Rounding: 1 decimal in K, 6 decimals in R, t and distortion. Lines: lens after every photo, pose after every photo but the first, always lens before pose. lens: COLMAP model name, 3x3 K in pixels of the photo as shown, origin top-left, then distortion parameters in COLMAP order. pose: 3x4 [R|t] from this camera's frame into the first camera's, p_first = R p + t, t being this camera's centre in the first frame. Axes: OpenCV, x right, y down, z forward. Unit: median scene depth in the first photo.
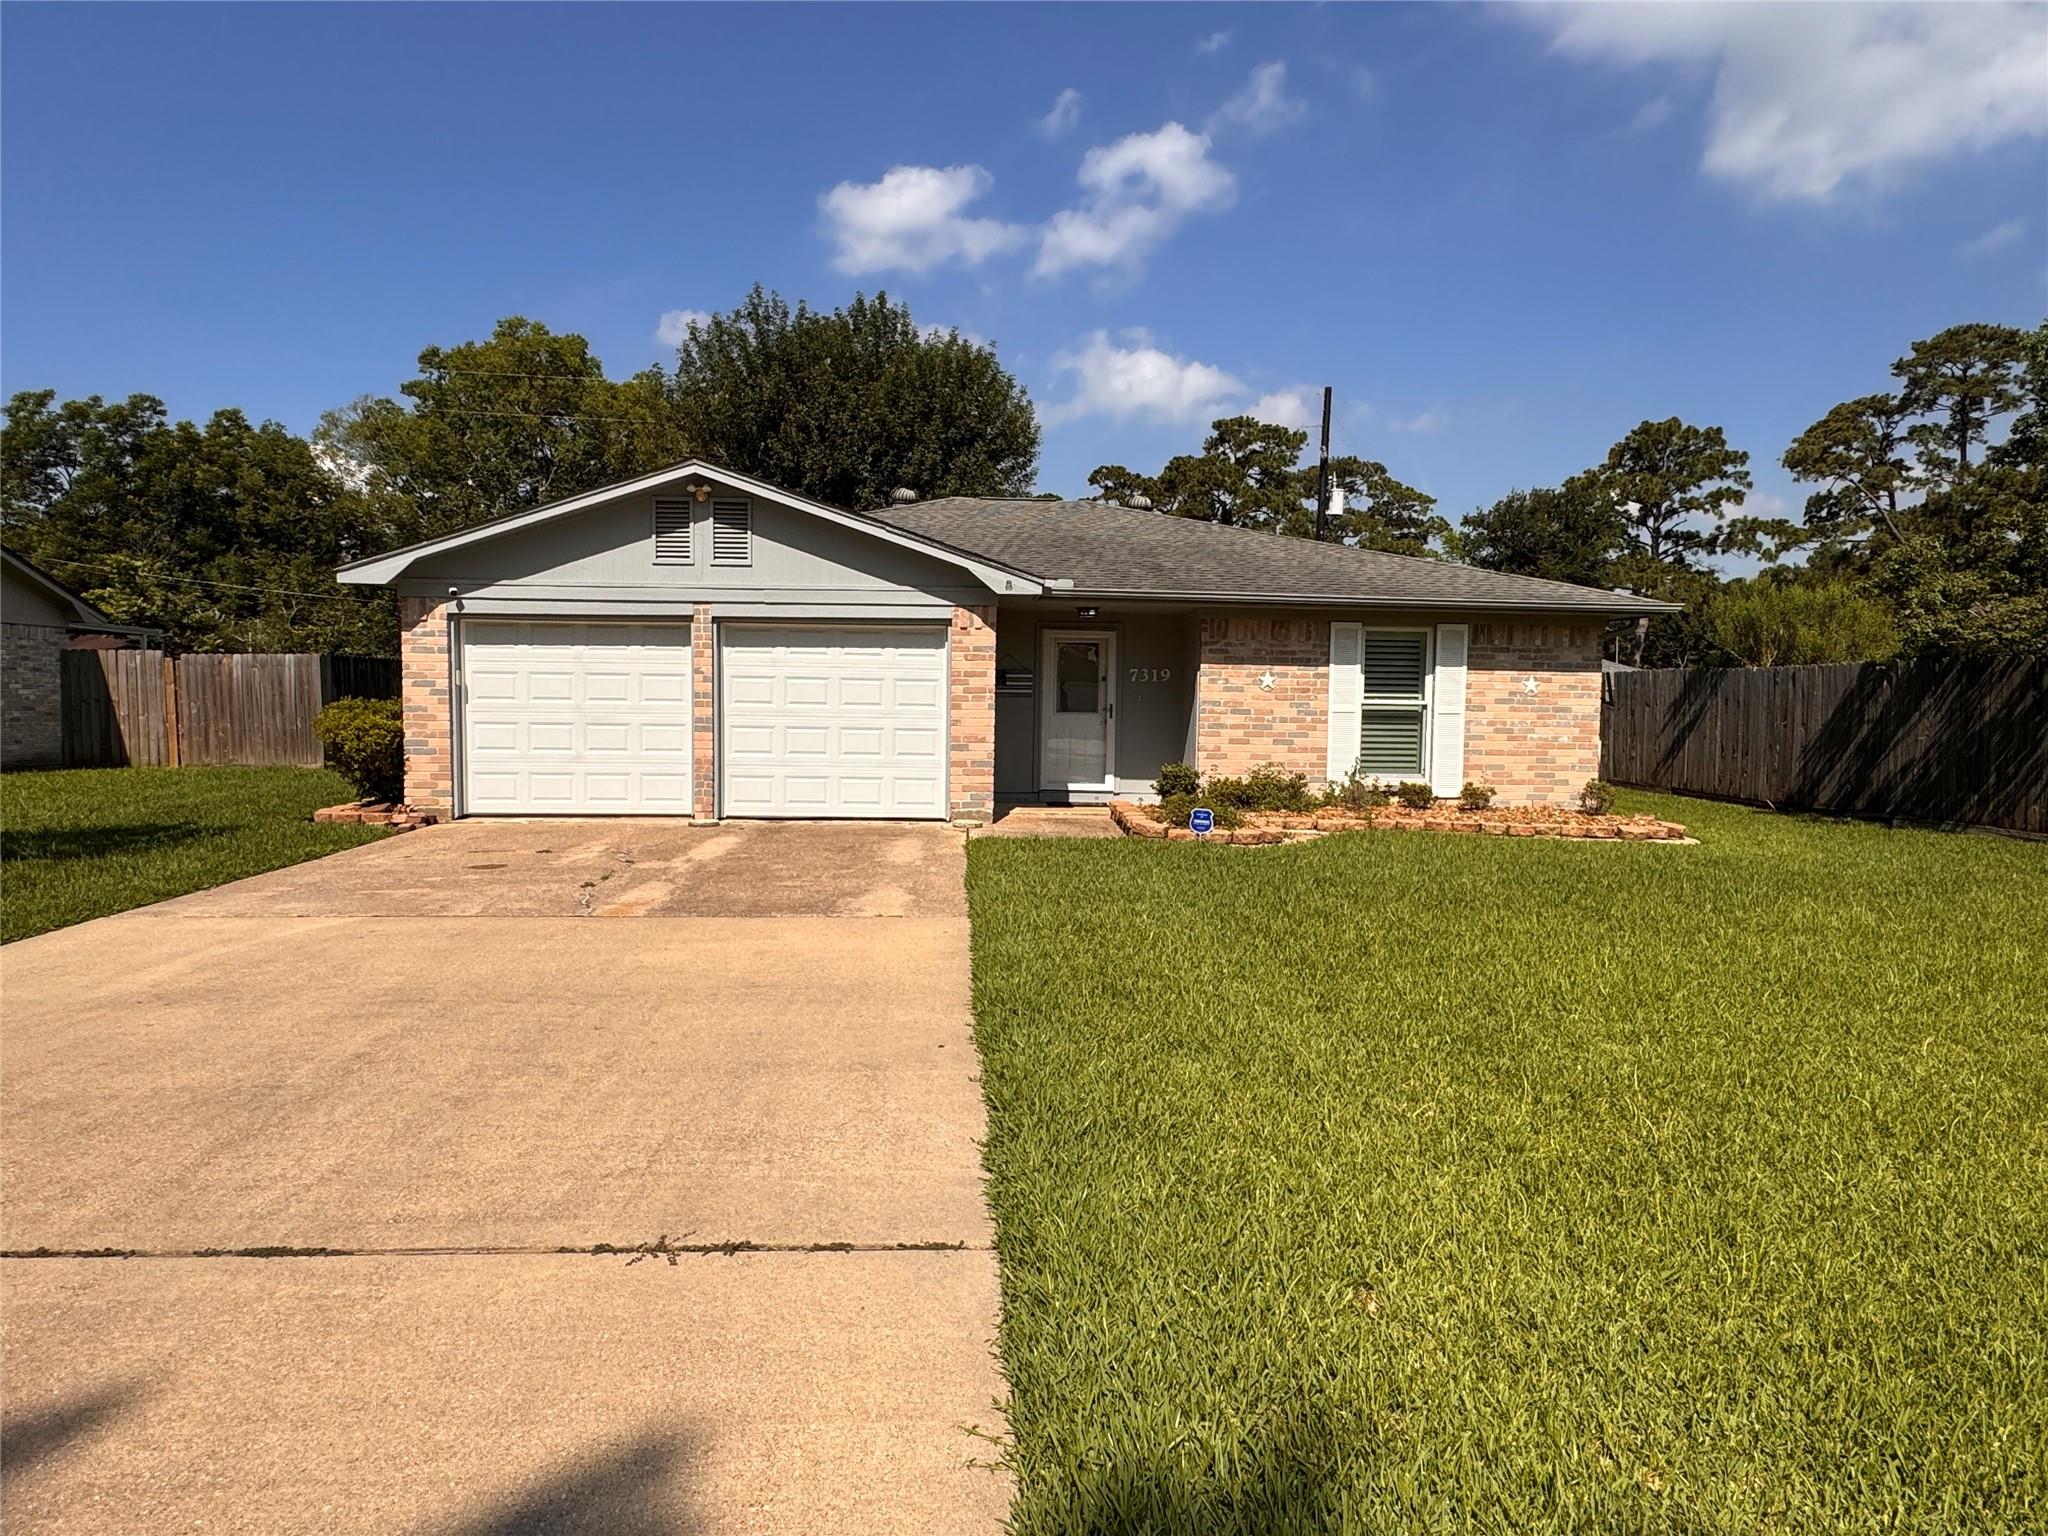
lens RADIAL K [[1212.8, 0, 1031.8], [0, 1212.8, 771.1], [0, 0, 1]] dist [0.008794, -0.003754]
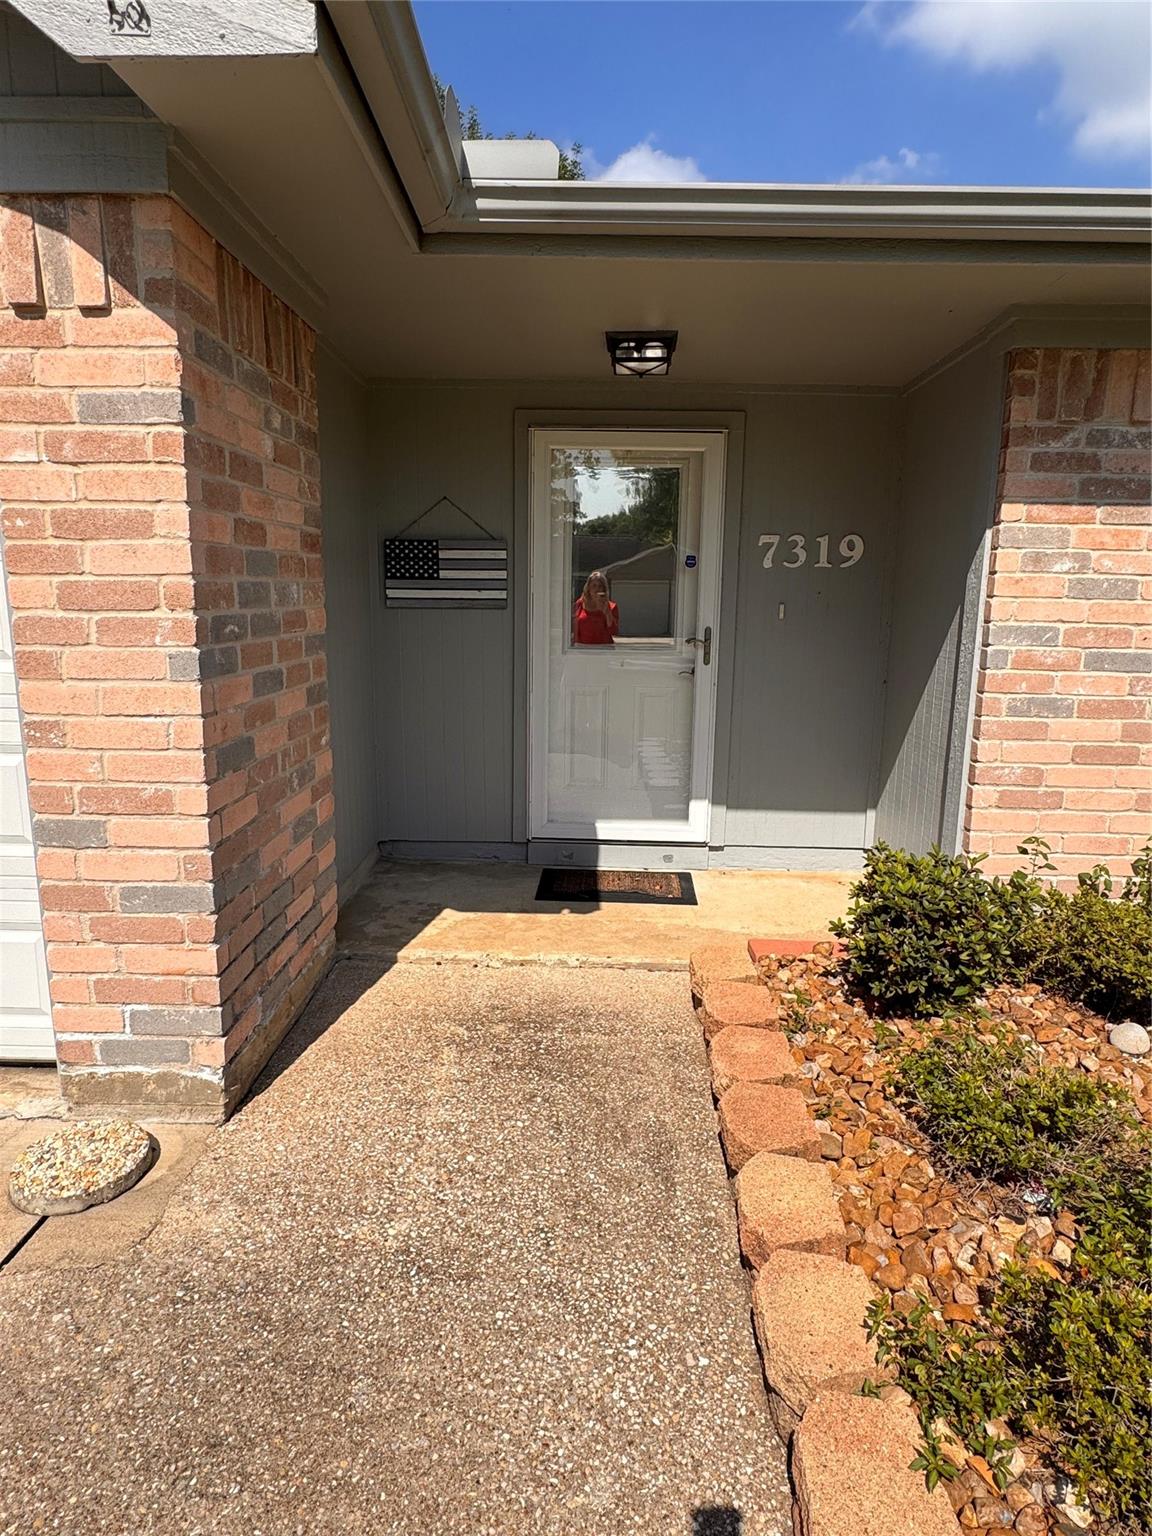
lens RADIAL K [[909.6, 0, 579.3], [0, 909.6, 774.7], [0, 0, 1]] dist [0.008794, -0.003754]
pose [[0.996511, 0.016822, -0.081754, 0.051915], [-0.005472, 0.990540, 0.137117, -0.051060], [0.083288, -0.136191, 0.987175, 0.741666]]
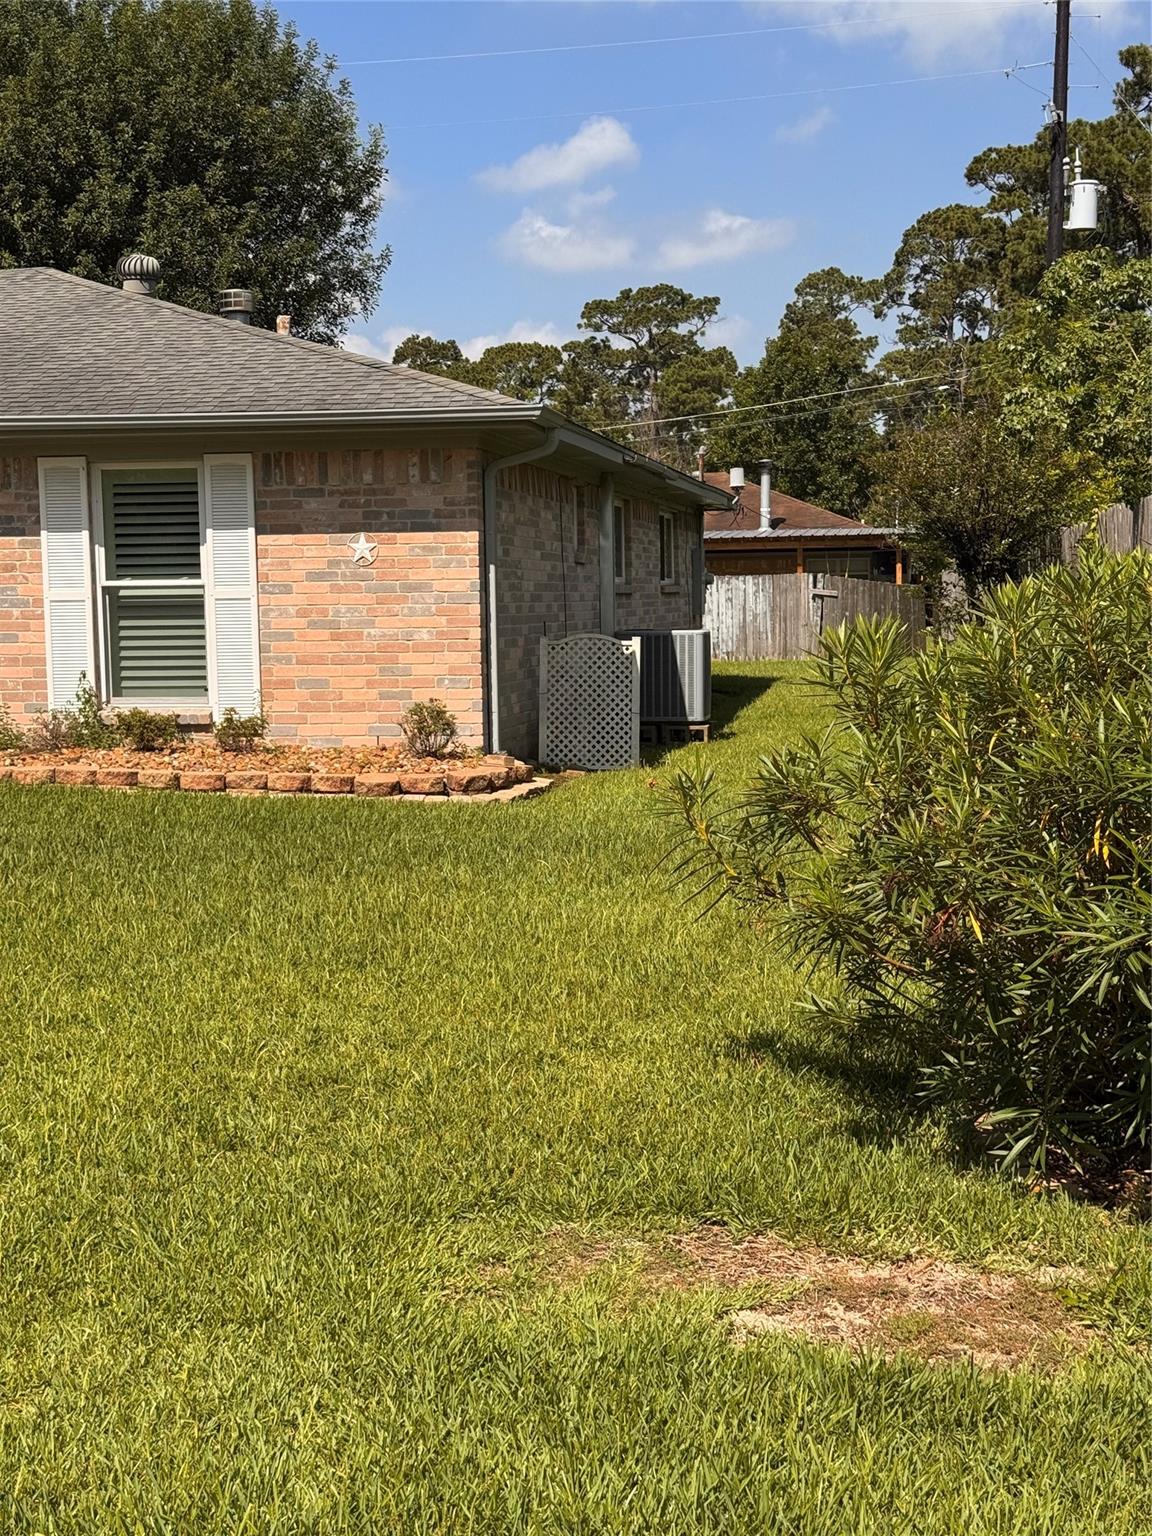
lens RADIAL K [[2146.1, 0, 575.2], [0, 2146.1, 771.0], [0, 0, 1]] dist [0.120650, 0.000000]
pose [[0.975102, -0.011763, -0.221446, 0.759337], [0.017533, 0.999556, 0.024106, 0.017532], [0.221064, -0.027389, 0.974875, -0.044418]]
